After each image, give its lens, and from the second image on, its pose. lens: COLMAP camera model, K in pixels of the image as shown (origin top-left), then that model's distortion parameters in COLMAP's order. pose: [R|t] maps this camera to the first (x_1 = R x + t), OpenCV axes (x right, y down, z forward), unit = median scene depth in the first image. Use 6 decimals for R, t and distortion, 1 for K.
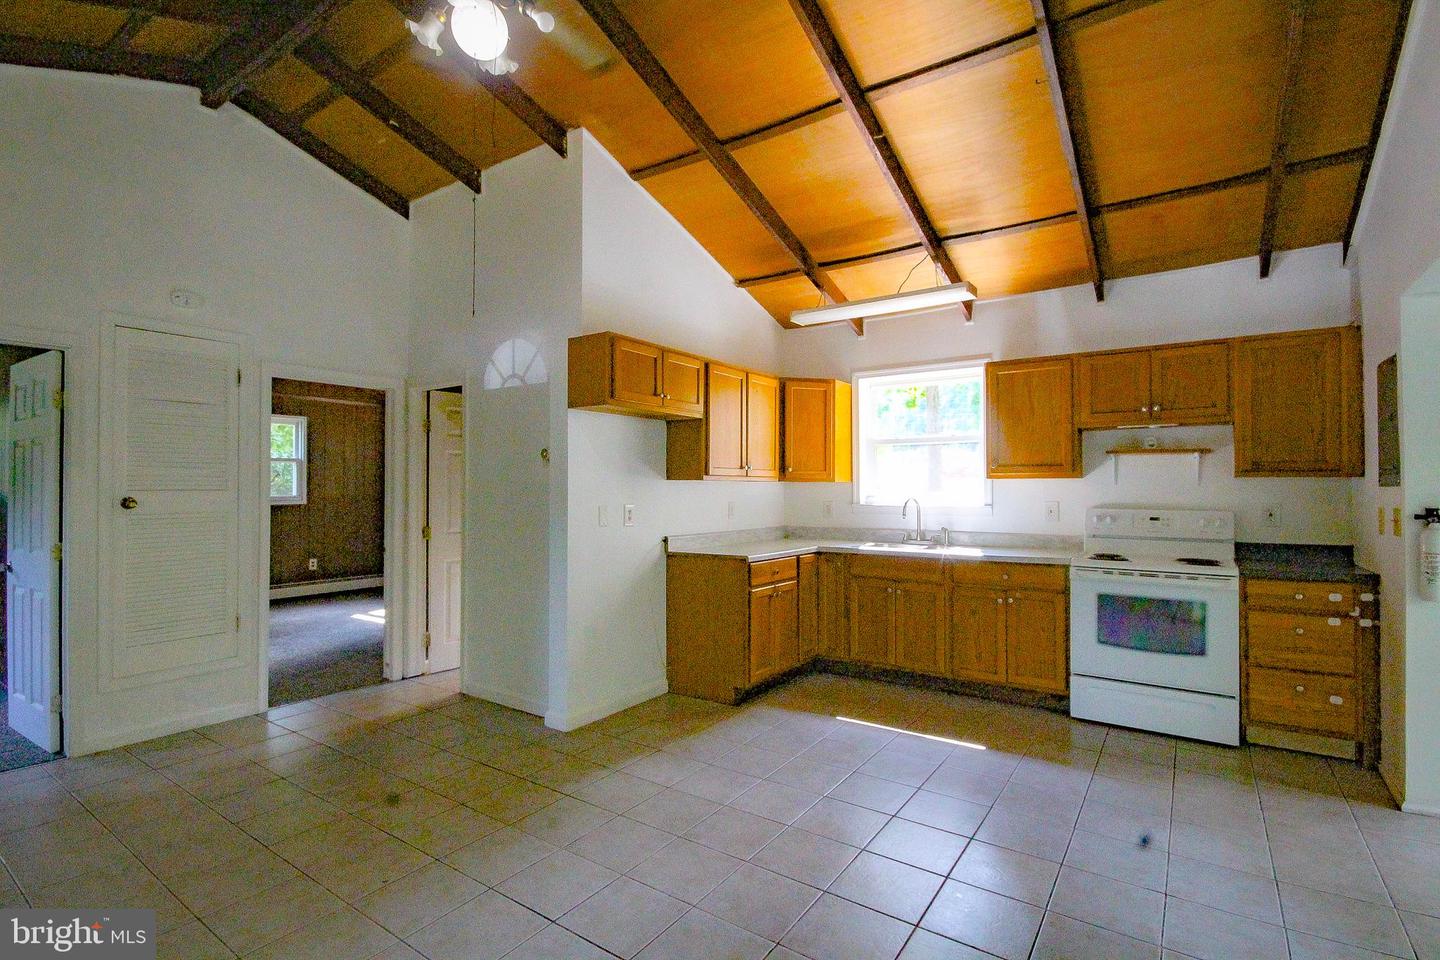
lens RADIAL K [[674.9, 0, 726.3], [0, 674.9, 478.1], [0, 0, 1]] dist [0.002525, -0.003413]
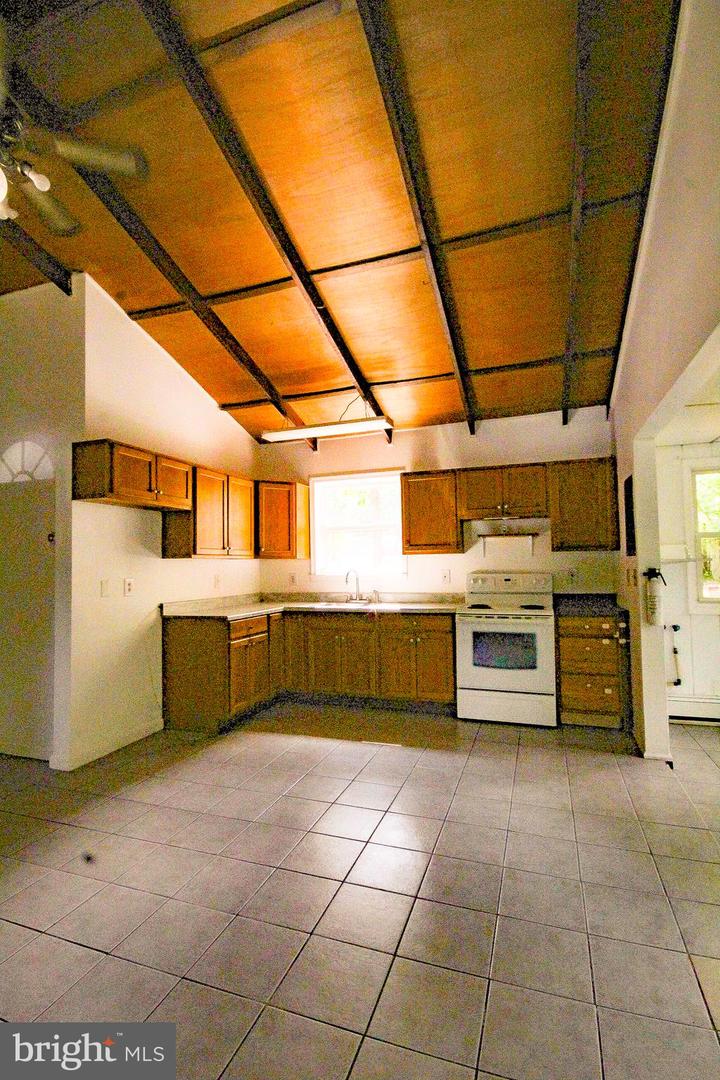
lens RADIAL K [[506.2, 0, 360.5], [0, 506.2, 543.0], [0, 0, 1]] dist [0.002525, -0.003413]
pose [[0.965891, -0.005714, 0.258885, 0.029000], [0.012798, 0.999588, -0.025685, 0.003274], [-0.258631, 0.028122, 0.965567, -0.007599]]
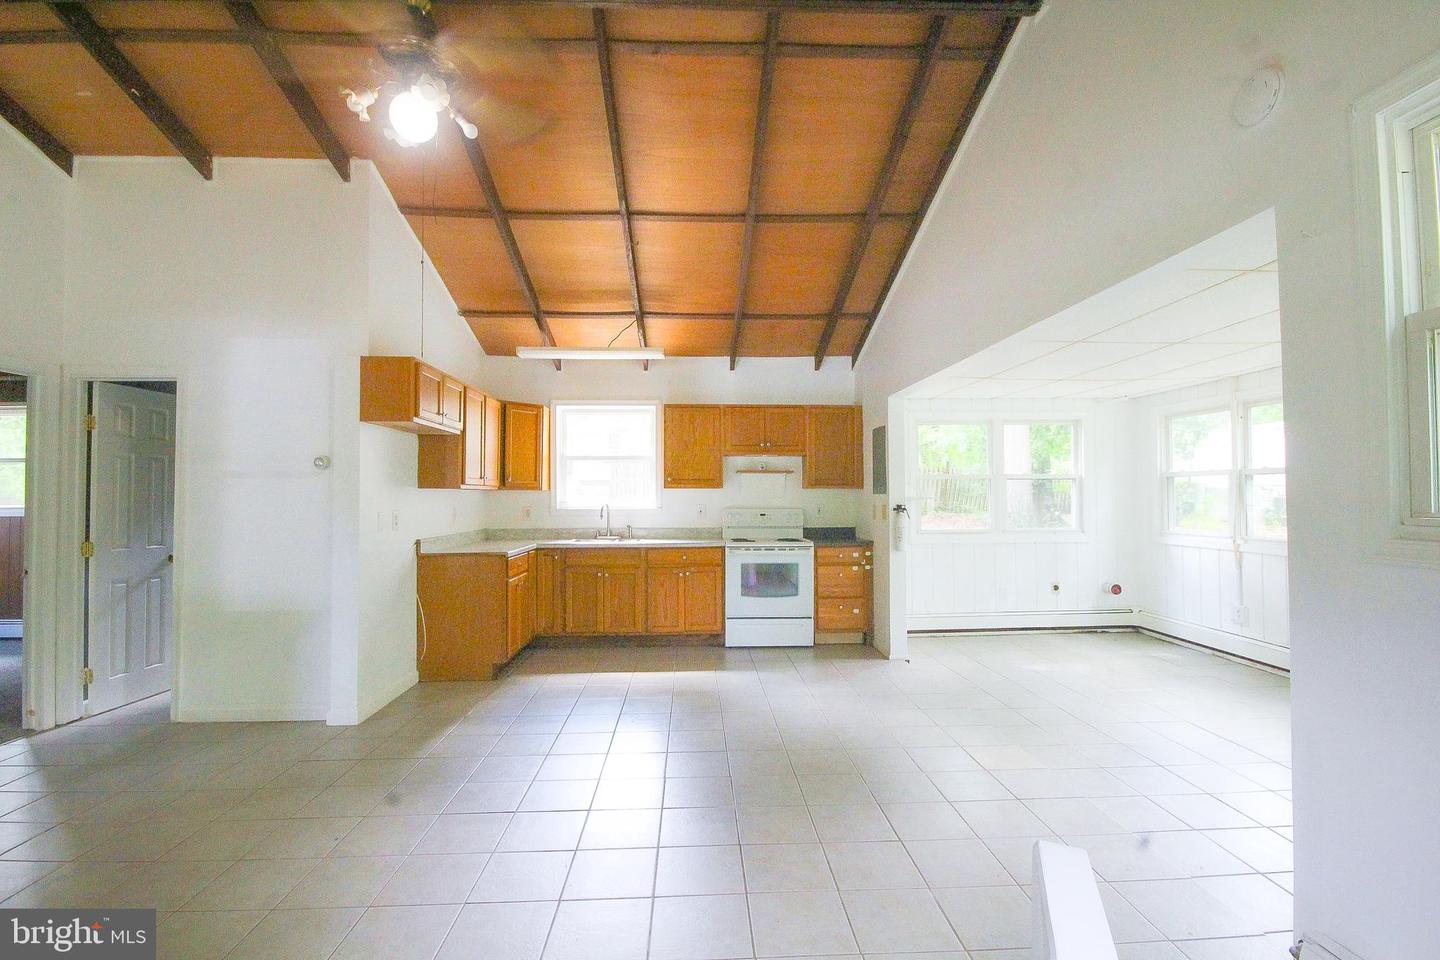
lens RADIAL K [[674.9, 0, 719.8], [0, 674.9, 481.0], [0, 0, 1]] dist [0.002525, -0.003413]
pose [[0.793300, 0.011387, 0.608725, -0.422324], [-0.006631, 0.999927, -0.010063, -0.001647], [-0.608795, 0.003947, 0.793318, -0.190239]]
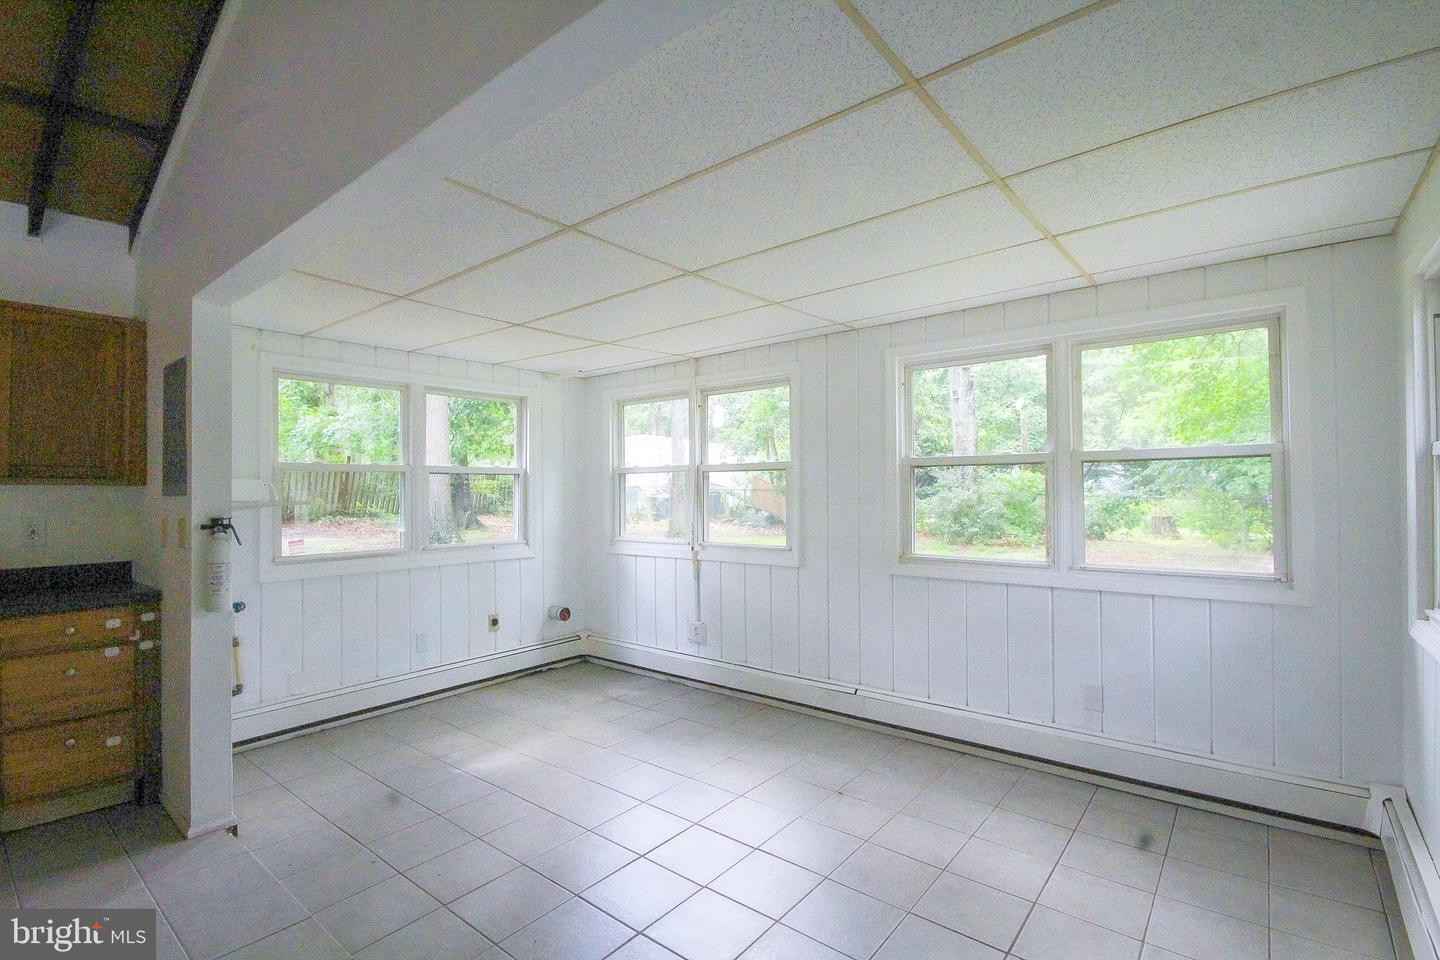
lens RADIAL K [[674.9, 0, 727.8], [0, 674.9, 479.1], [0, 0, 1]] dist [0.002525, -0.003413]
pose [[0.083338, 0.020035, 0.996320, 0.078639], [-0.006482, 0.999788, -0.019563, 0.001427], [-0.996500, -0.004828, 0.083450, 0.112935]]
